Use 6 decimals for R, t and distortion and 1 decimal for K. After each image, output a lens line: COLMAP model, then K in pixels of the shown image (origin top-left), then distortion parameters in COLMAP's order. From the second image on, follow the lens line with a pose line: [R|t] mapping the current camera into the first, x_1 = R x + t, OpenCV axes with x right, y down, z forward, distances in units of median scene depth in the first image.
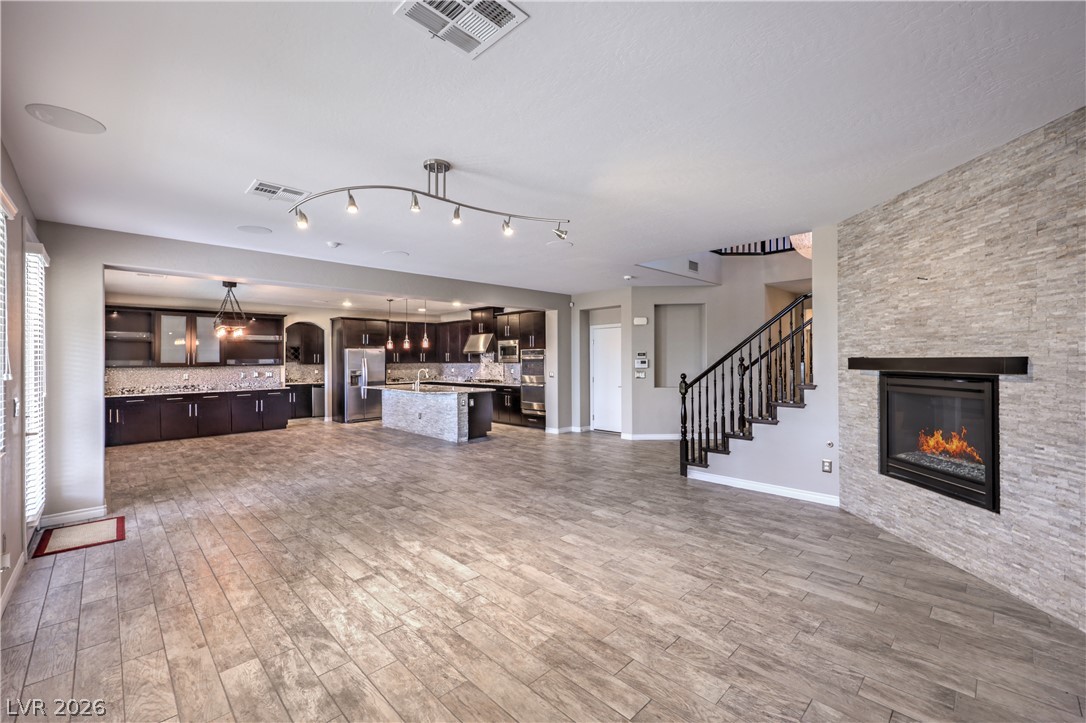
lens RADIAL K [[446.0, 0, 555.1], [0, 446.0, 353.4], [0, 0, 1]] dist [0.002790, -0.000593]
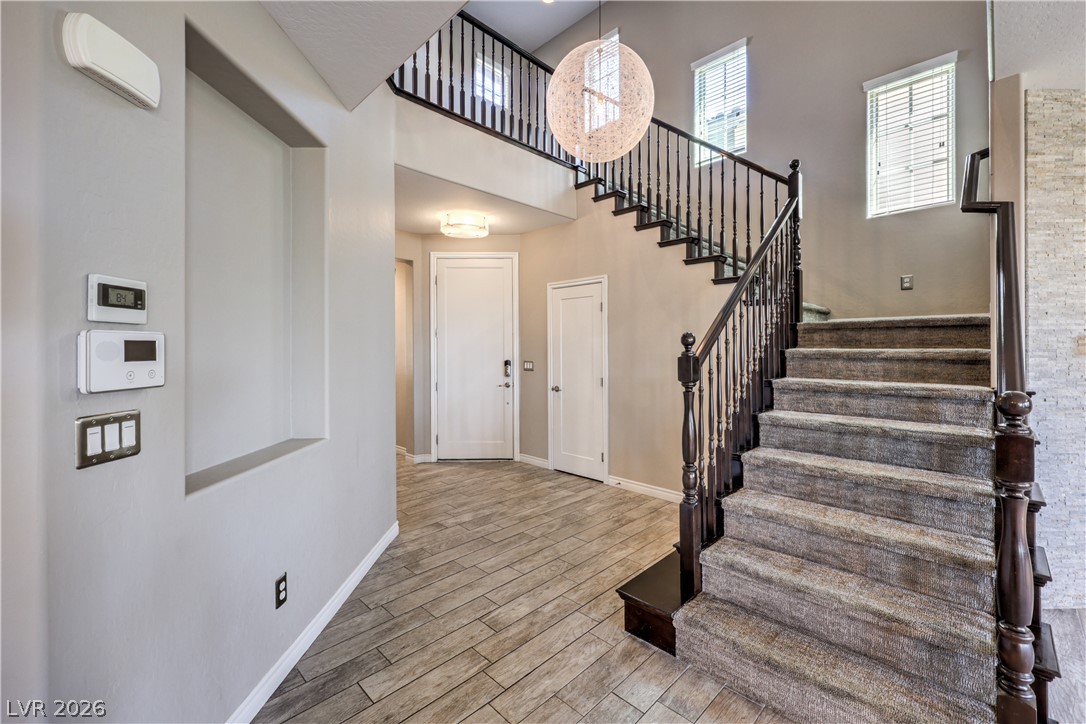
lens RADIAL K [[446.0, 0, 555.1], [0, 446.0, 361.1], [0, 0, 1]] dist [0.002790, -0.000593]
pose [[-0.012198, -0.019610, 0.999733, 0.074972], [-0.007227, 0.999783, 0.019523, 0.031068], [-0.999899, -0.006987, -0.012337, 1.422725]]
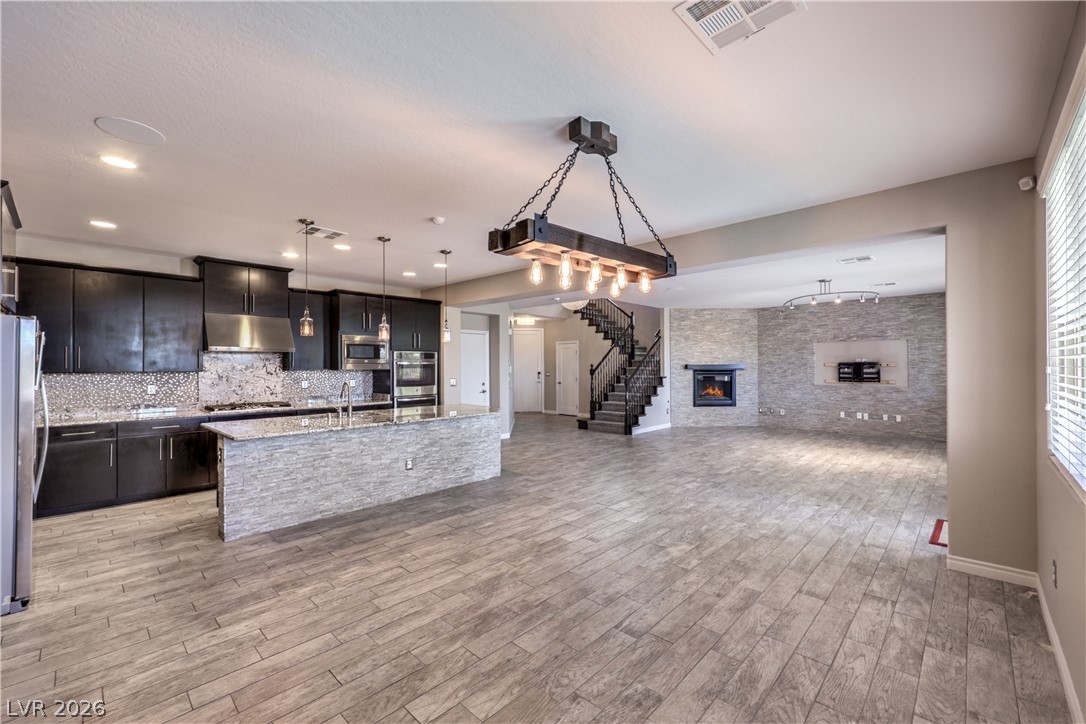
lens RADIAL K [[447.6, 0, 548.2], [0, 447.6, 368.3], [0, 0, 1]] dist [0.000335, 0.001907]
pose [[-0.019802, 0.003300, 0.999798, -1.581076], [-0.007799, 0.999964, -0.003455, 0.038657], [-0.999774, -0.007866, -0.019776, 1.529220]]
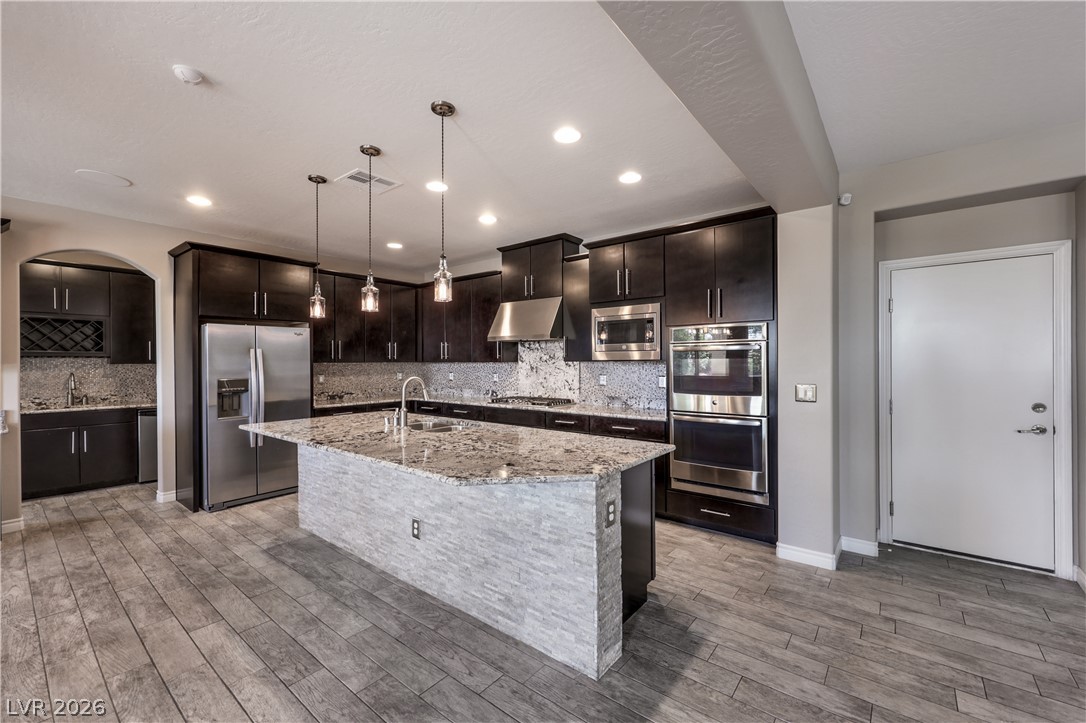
lens RADIAL K [[446.0, 0, 552.4], [0, 446.0, 364.7], [0, 0, 1]] dist [0.002790, -0.000593]
pose [[0.993727, 0.004392, 0.111749, -0.444986], [-0.006631, 0.999785, 0.019668, 0.034408], [-0.111639, -0.020286, 0.993542, 1.241262]]
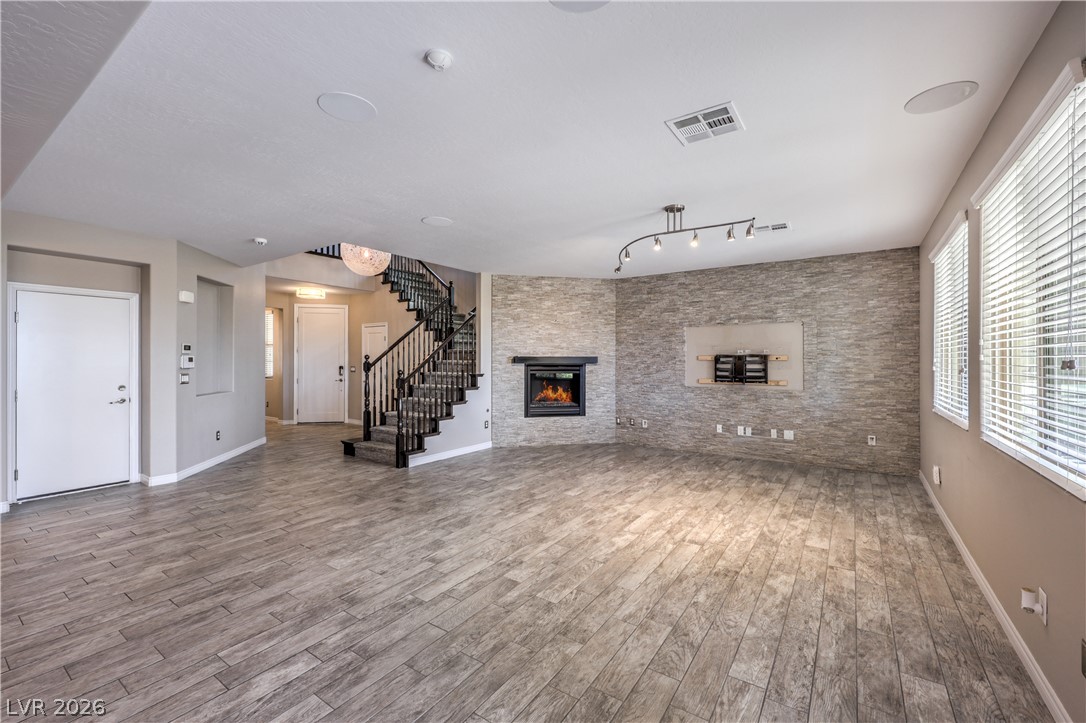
lens RADIAL K [[446.0, 0, 547.4], [0, 446.0, 366.9], [0, 0, 1]] dist [0.002790, -0.000593]
pose [[-0.177480, -0.008338, 0.984089, -0.916653], [-0.012567, 0.999902, 0.006206, 0.031702], [-0.984044, -0.011266, -0.177568, 0.978611]]
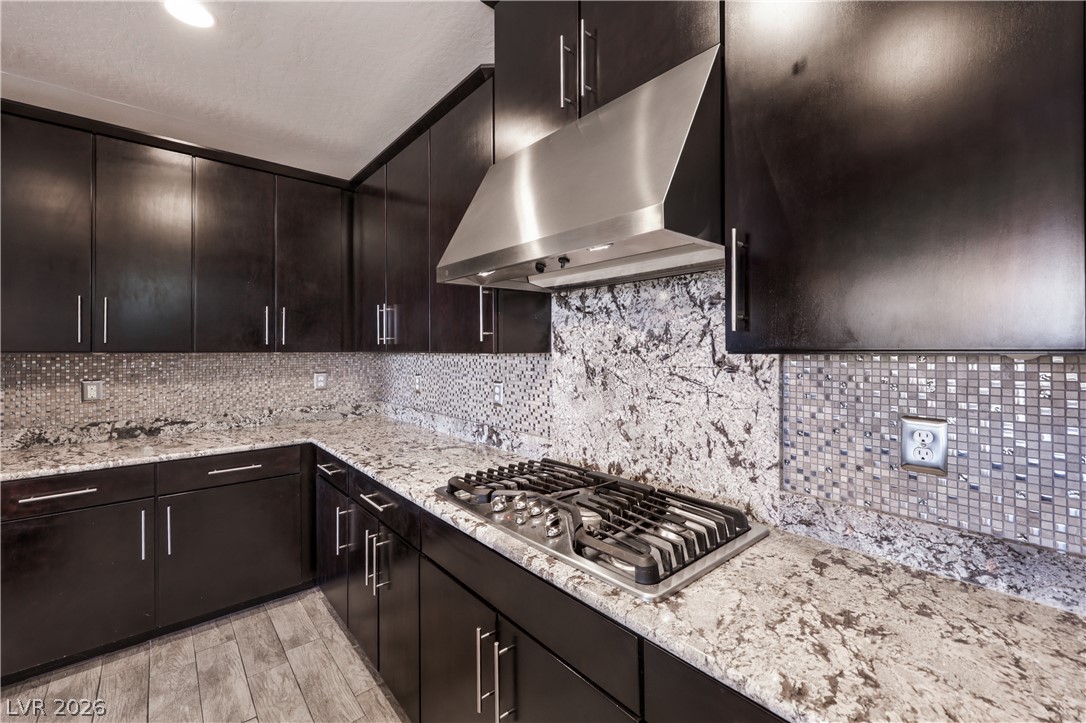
lens RADIAL K [[446.0, 0, 544.8], [0, 446.0, 351.2], [0, 0, 1]] dist [0.002790, -0.000593]
pose [[0.997269, 0.009429, -0.073245, -0.379527], [-0.008605, 0.999896, 0.011554, 0.044573], [0.073346, -0.010892, 0.997247, 2.016305]]
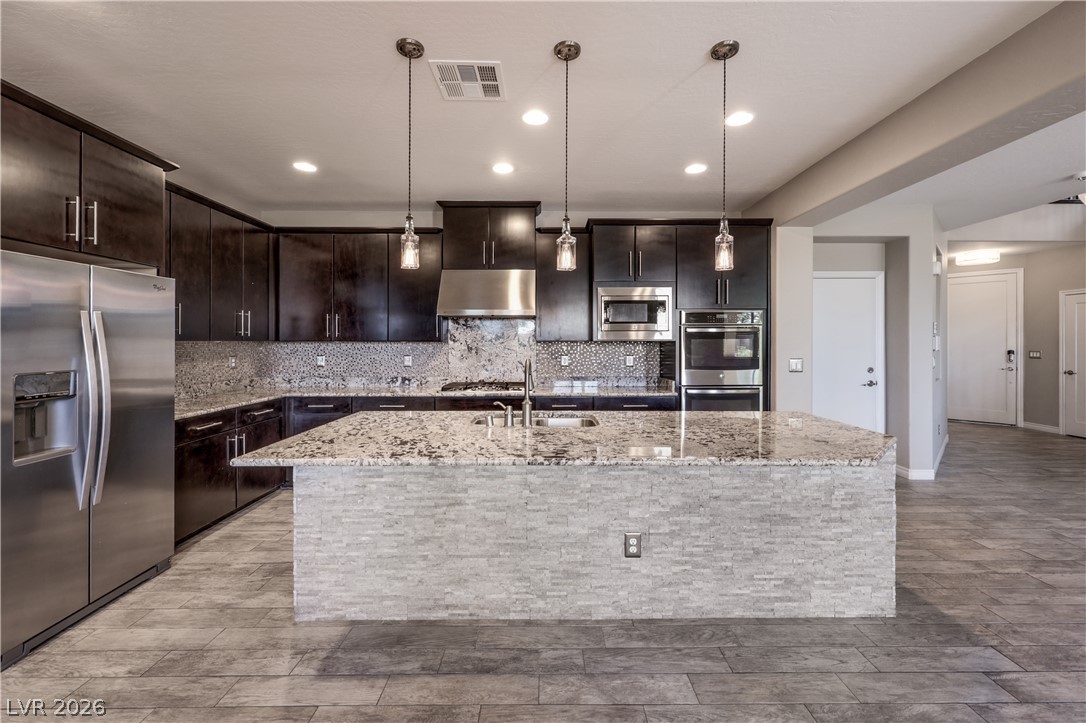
lens RADIAL K [[446.0, 0, 548.2], [0, 446.0, 346.2], [0, 0, 1]] dist [0.002790, -0.000593]
pose [[0.707078, 0.004388, 0.707122, -0.941218], [-0.015204, 0.999844, 0.008999, 0.048588], [-0.706972, -0.017114, 0.707034, 1.564195]]
